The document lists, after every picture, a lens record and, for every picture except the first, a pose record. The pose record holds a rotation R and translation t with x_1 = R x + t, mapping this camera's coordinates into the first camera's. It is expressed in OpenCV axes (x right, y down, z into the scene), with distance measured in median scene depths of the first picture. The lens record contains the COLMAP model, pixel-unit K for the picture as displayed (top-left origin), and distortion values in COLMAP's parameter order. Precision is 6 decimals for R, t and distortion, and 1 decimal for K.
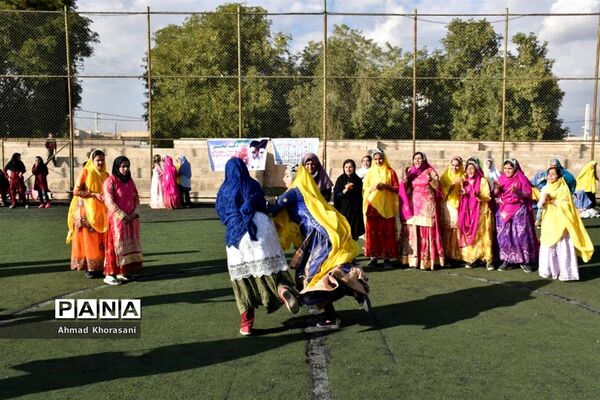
lens RADIAL K [[638.6, 0, 288.9], [0, 638.6, 205.6], [0, 0, 1]] dist [0.047715, 0.000000]
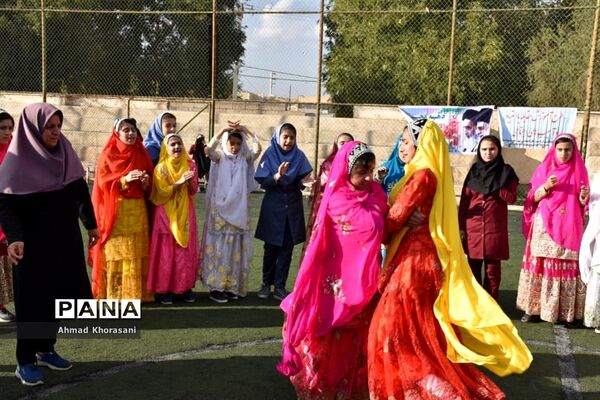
lens RADIAL K [[720.6, 0, 291.8], [0, 720.6, 205.1], [0, 0, 1]] dist [0.131989, 0.000000]
pose [[0.957447, 0.069346, -0.280154, -0.010924], [-0.061955, 0.997459, 0.035164, -0.015131], [0.281880, -0.016310, 0.959311, 0.186192]]
